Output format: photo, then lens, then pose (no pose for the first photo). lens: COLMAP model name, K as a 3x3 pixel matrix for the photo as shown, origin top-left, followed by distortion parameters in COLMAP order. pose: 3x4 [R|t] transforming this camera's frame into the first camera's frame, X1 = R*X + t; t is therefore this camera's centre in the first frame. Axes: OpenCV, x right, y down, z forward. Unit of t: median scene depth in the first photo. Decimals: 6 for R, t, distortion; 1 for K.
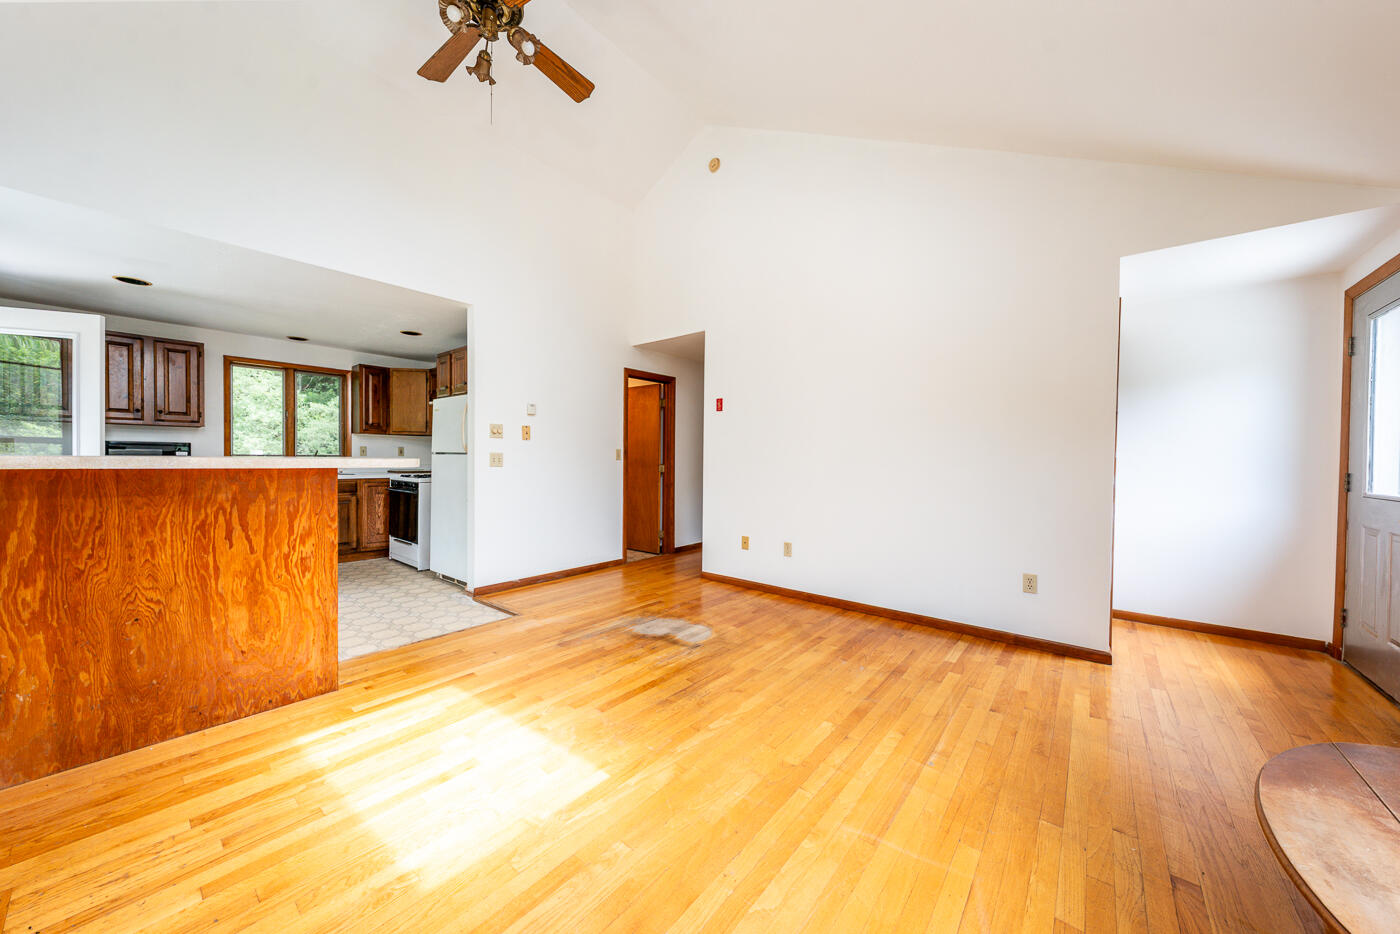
lens RADIAL K [[488.1, 0, 679.9], [0, 488.1, 466.2], [0, 0, 1]] dist [-0.001348, -0.000148]
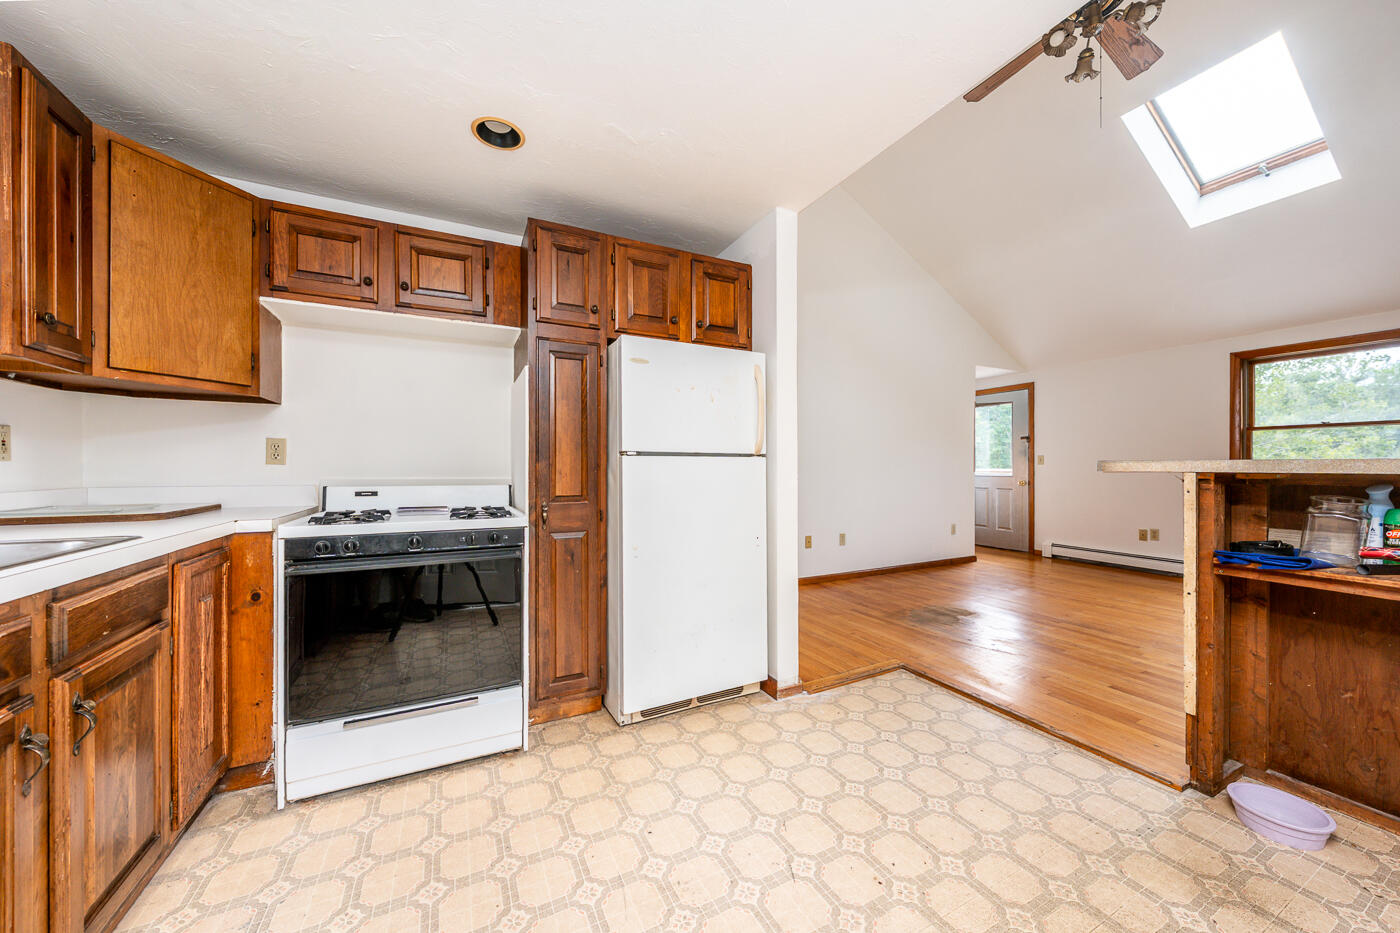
lens RADIAL K [[495.5, 0, 700.0], [0, 495.5, 466.5], [0, 0, 1]] dist [-0.009164, 0.000163]
pose [[0.384651, -0.009928, 0.923009, -0.970483], [0.019935, 0.999798, 0.002447, -0.015180], [-0.922847, 0.017459, 0.384771, 0.818220]]
